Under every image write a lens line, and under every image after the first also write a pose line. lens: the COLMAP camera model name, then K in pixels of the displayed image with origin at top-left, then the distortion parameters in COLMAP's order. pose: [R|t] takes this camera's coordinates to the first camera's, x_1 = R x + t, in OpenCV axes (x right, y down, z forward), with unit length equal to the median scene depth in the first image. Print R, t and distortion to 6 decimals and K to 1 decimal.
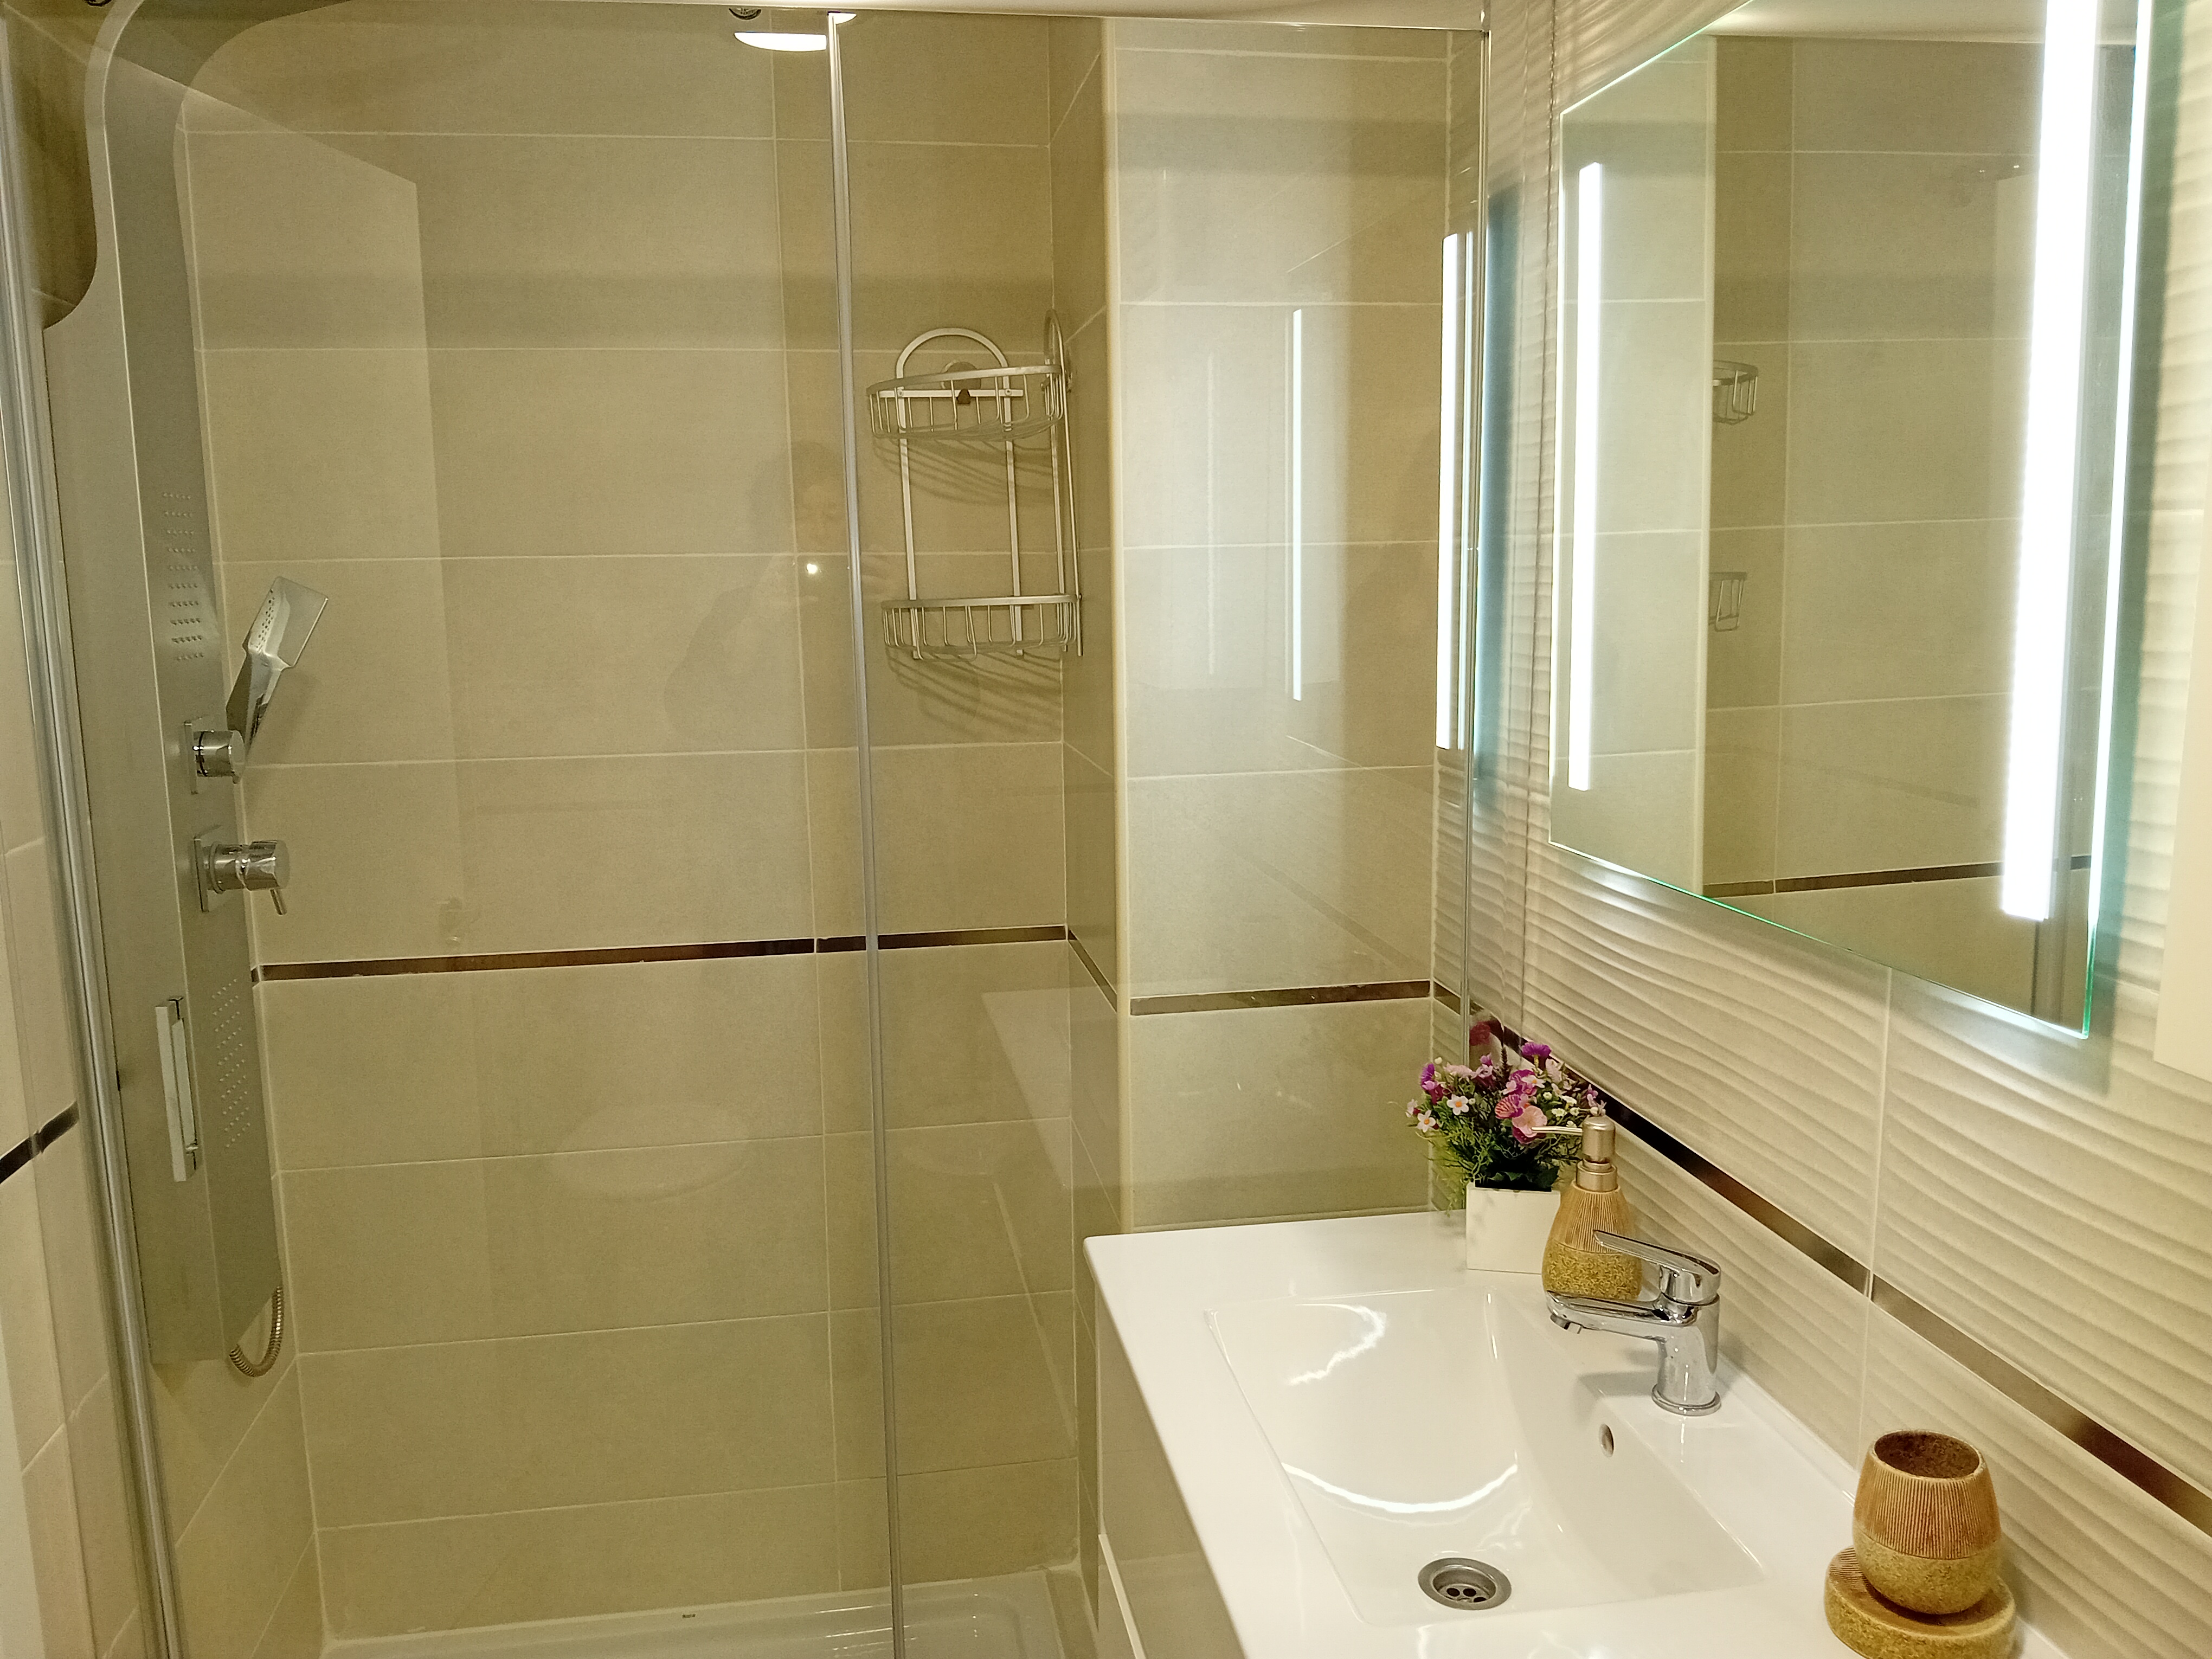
lens RADIAL K [[1738.0, 0, 1098.7], [0, 1738.0, 842.5], [0, 0, 1]] dist [0.019596, -0.077361]
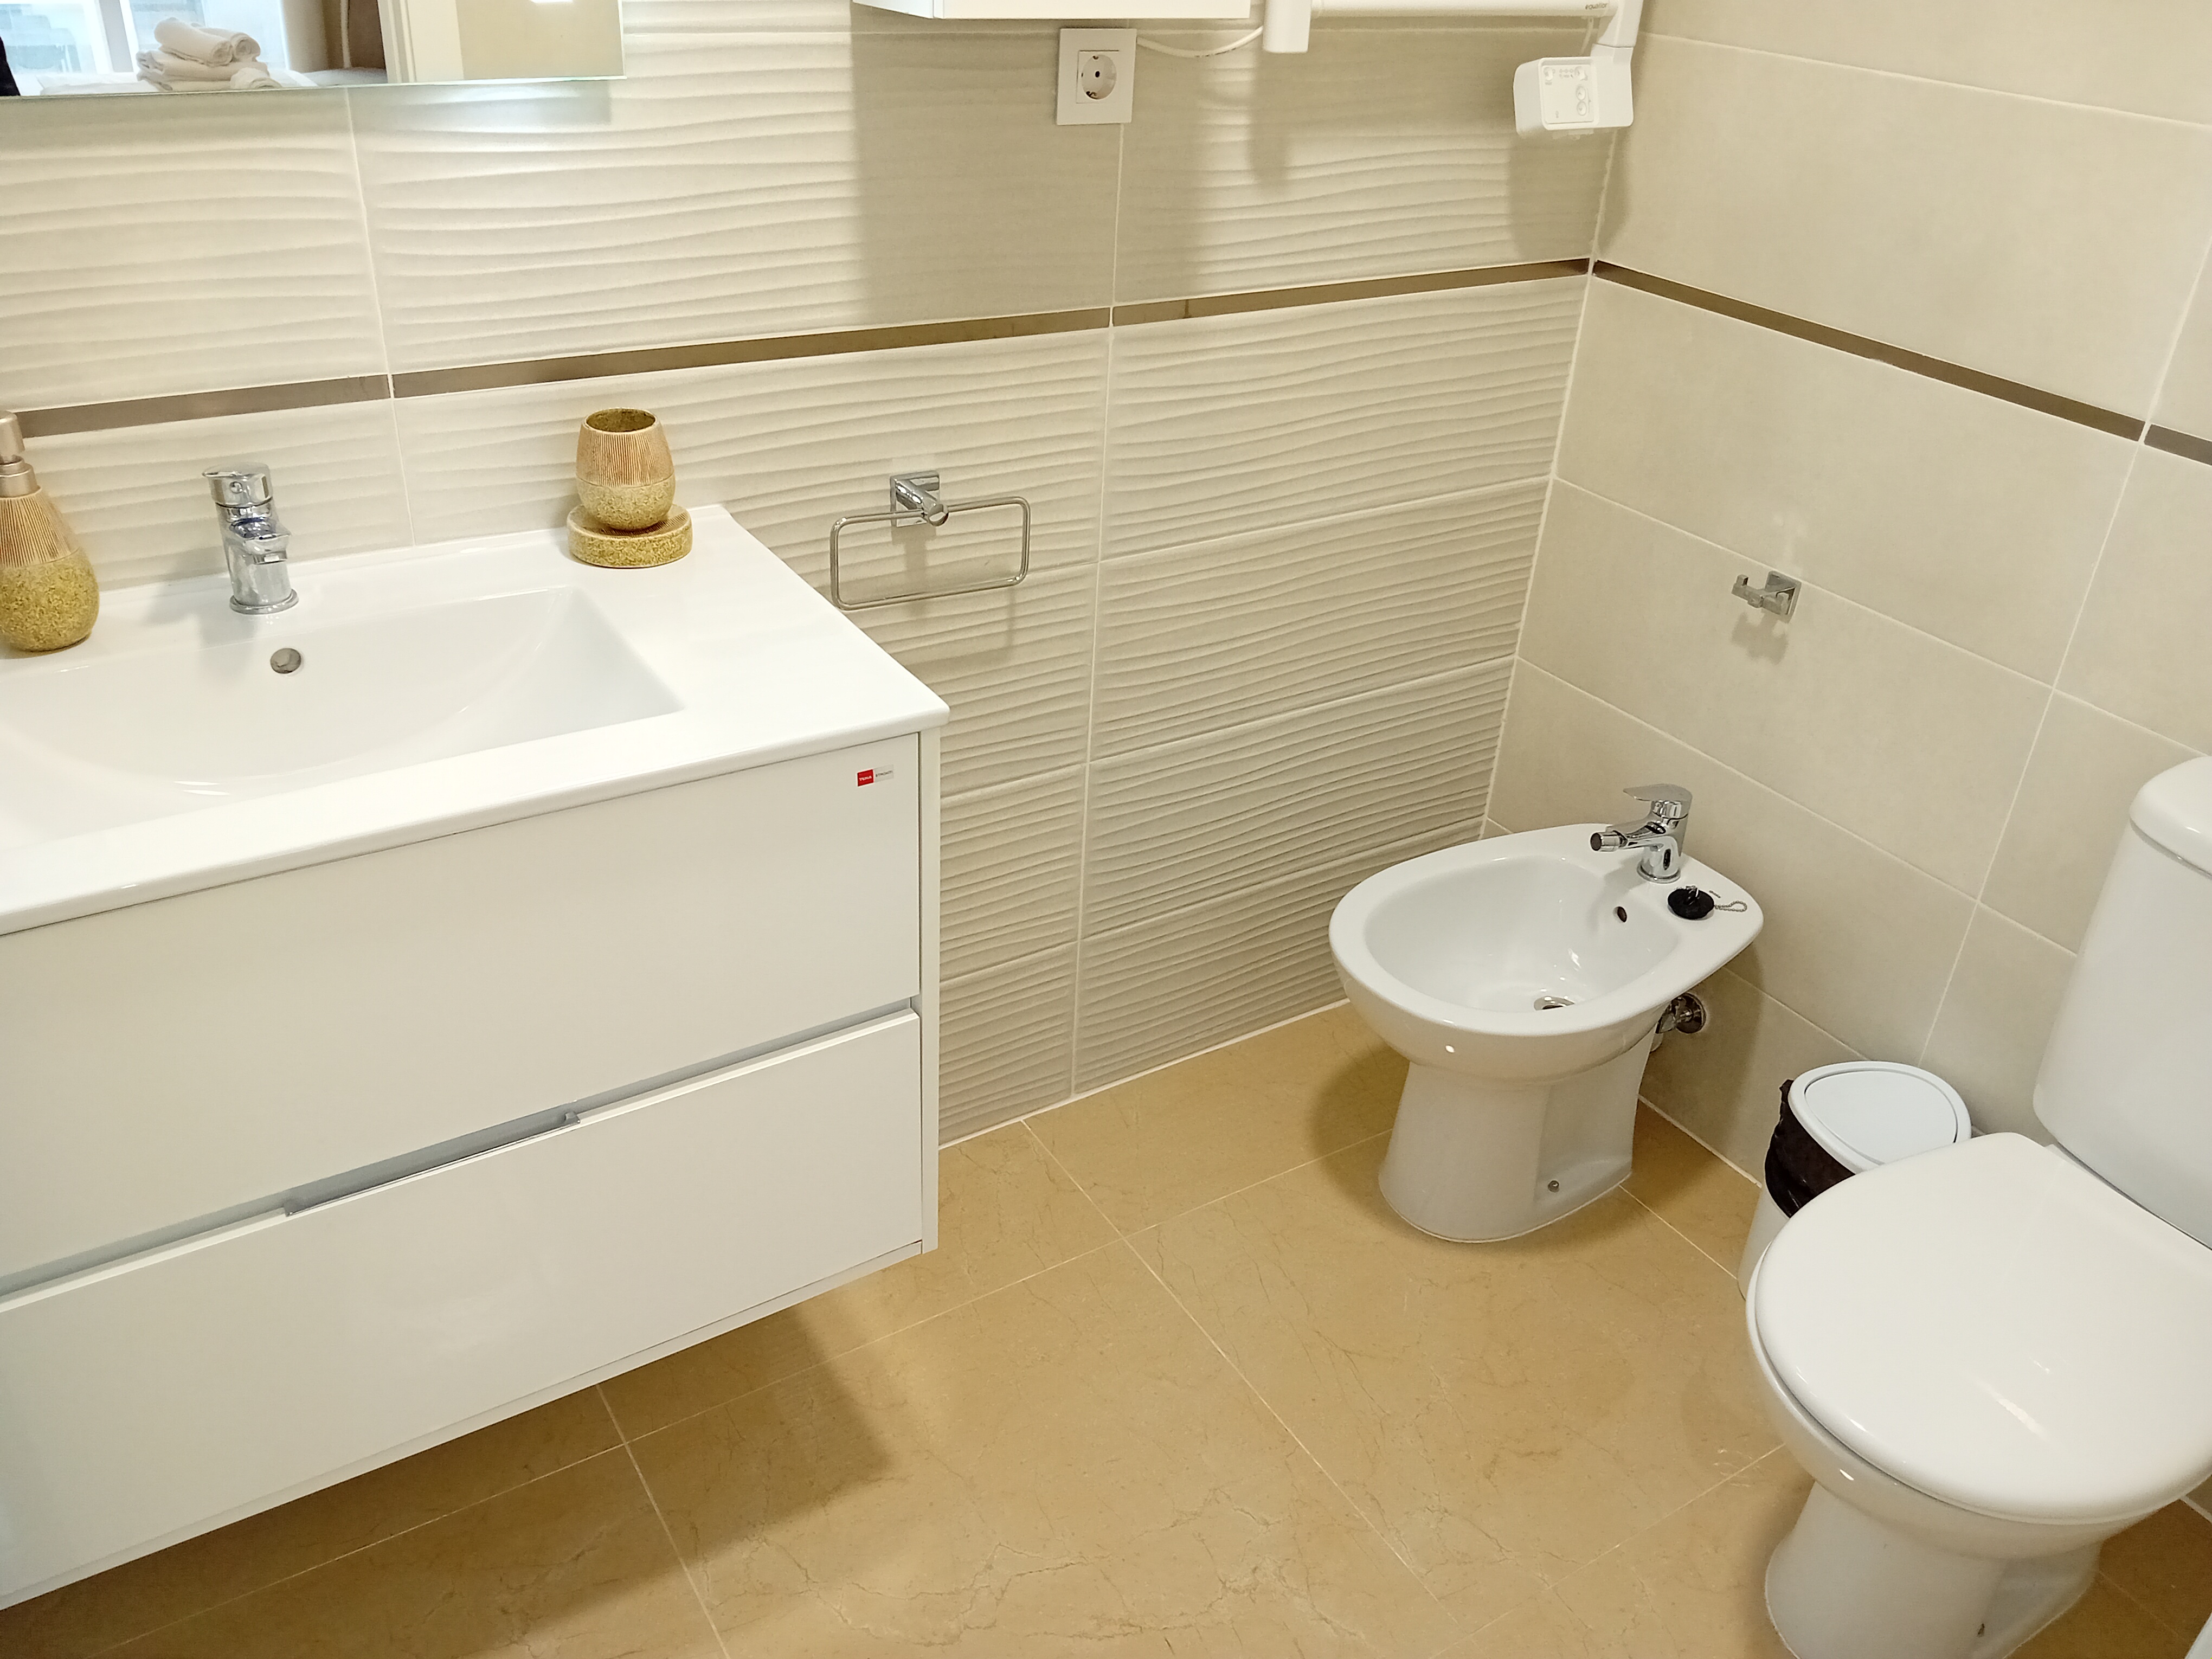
lens RADIAL K [[1738.0, 0, 1098.7], [0, 1738.0, 842.5], [0, 0, 1]] dist [0.019596, -0.077361]
pose [[-0.397723, -0.465171, 0.790843, -0.887145], [0.100841, 0.834565, 0.541602, -0.086969], [-0.911947, 0.295157, -0.285018, 1.039474]]
